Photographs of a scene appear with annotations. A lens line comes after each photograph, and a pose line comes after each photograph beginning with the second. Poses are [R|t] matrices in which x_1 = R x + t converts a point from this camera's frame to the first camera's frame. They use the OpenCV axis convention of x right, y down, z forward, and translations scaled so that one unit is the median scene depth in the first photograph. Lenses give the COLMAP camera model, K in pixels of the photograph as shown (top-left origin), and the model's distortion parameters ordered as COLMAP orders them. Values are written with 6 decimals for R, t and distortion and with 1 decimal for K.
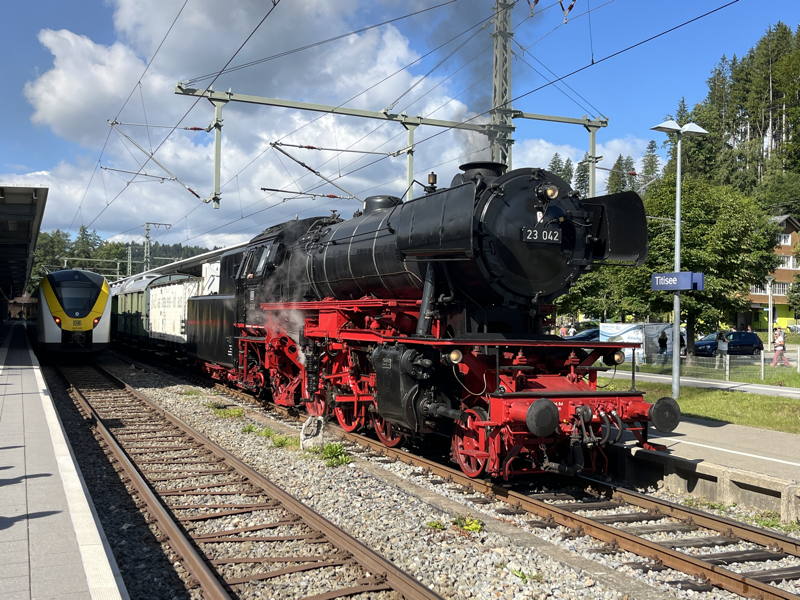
lens RADIAL K [[873.2, 0, 400.0], [0, 873.2, 300.0], [0, 0, 1]] dist [0.026788, -0.005881]
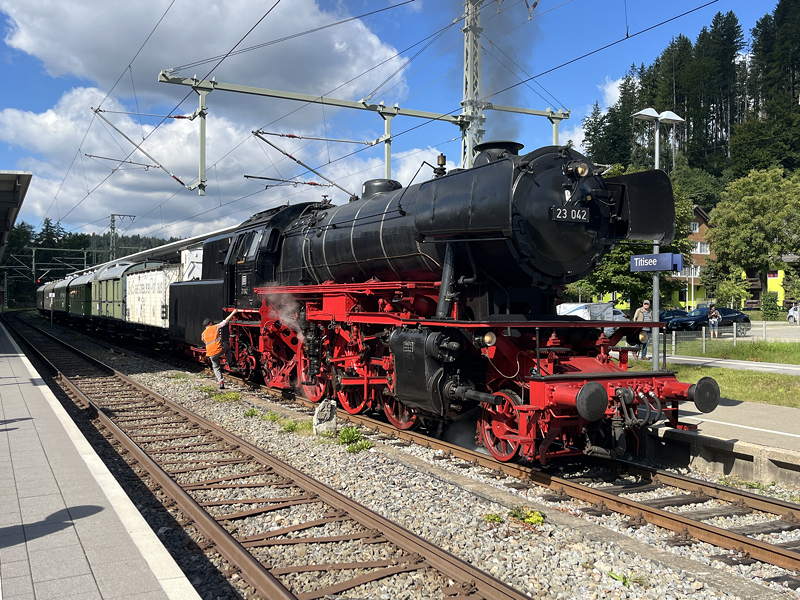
lens RADIAL K [[793.0, 0, 400.0], [0, 793.0, 300.0], [0, 0, 1]] dist [0.015732, 0.016183]
pose [[0.997556, -0.011621, 0.068902, -0.088438], [0.010296, 0.999756, 0.019564, 0.002717], [-0.069113, -0.018807, 0.997432, 0.116042]]
